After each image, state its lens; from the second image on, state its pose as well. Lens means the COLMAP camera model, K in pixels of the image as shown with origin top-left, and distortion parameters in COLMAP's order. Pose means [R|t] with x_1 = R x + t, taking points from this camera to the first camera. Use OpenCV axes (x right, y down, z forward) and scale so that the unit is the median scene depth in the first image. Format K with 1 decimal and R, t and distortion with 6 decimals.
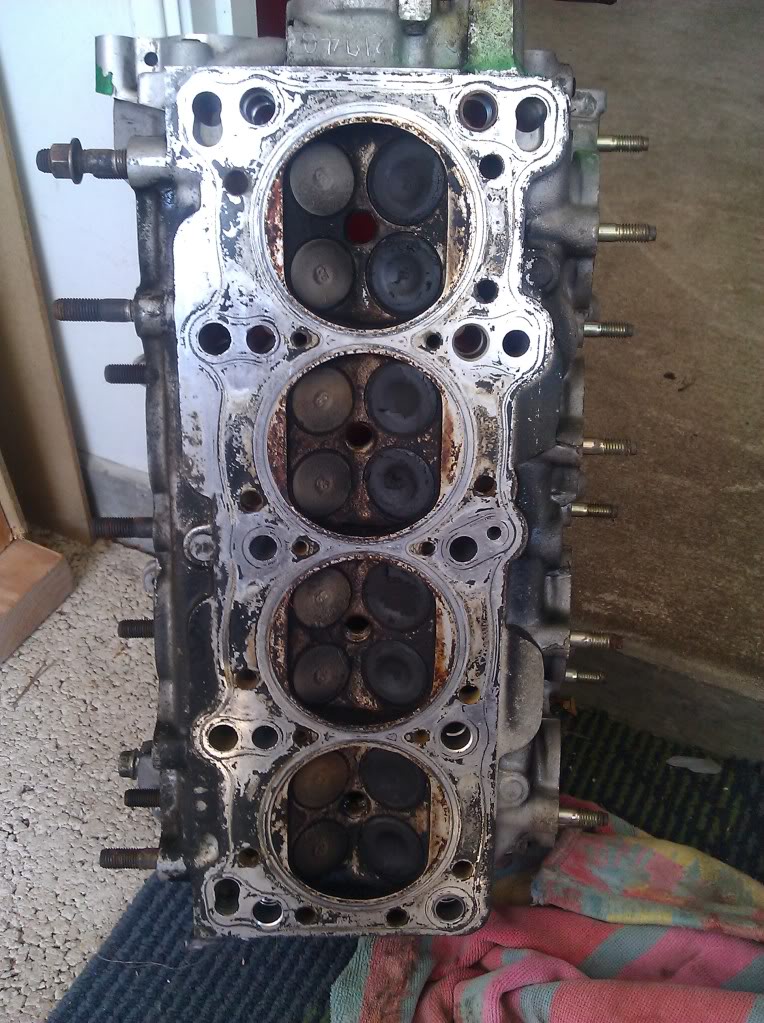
lens RADIAL K [[985.9, 0, 382.0], [0, 985.9, 511.5], [0, 0, 1]] dist [0.123120, -0.362103]
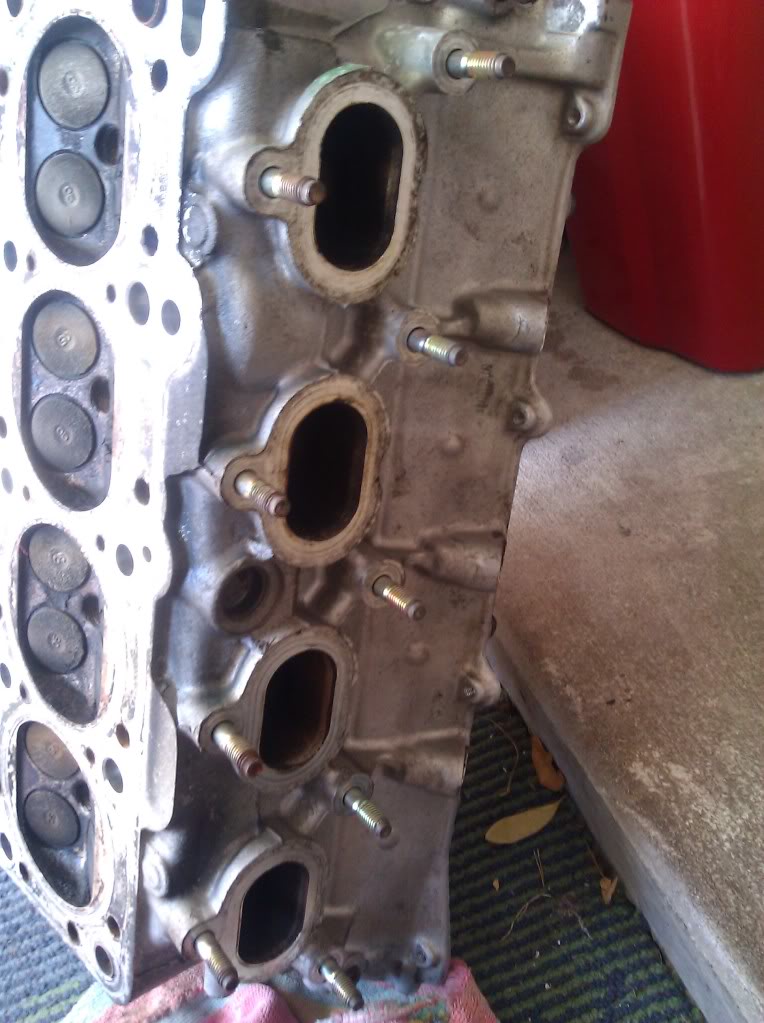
lens RADIAL K [[985.9, 0, 382.0], [0, 985.9, 511.5], [0, 0, 1]] dist [0.123120, -0.362103]
pose [[0.686484, 0.327739, -0.649097, 0.755845], [-0.311823, 0.939106, 0.144386, -0.185064], [0.656892, 0.103285, 0.746877, 0.546277]]
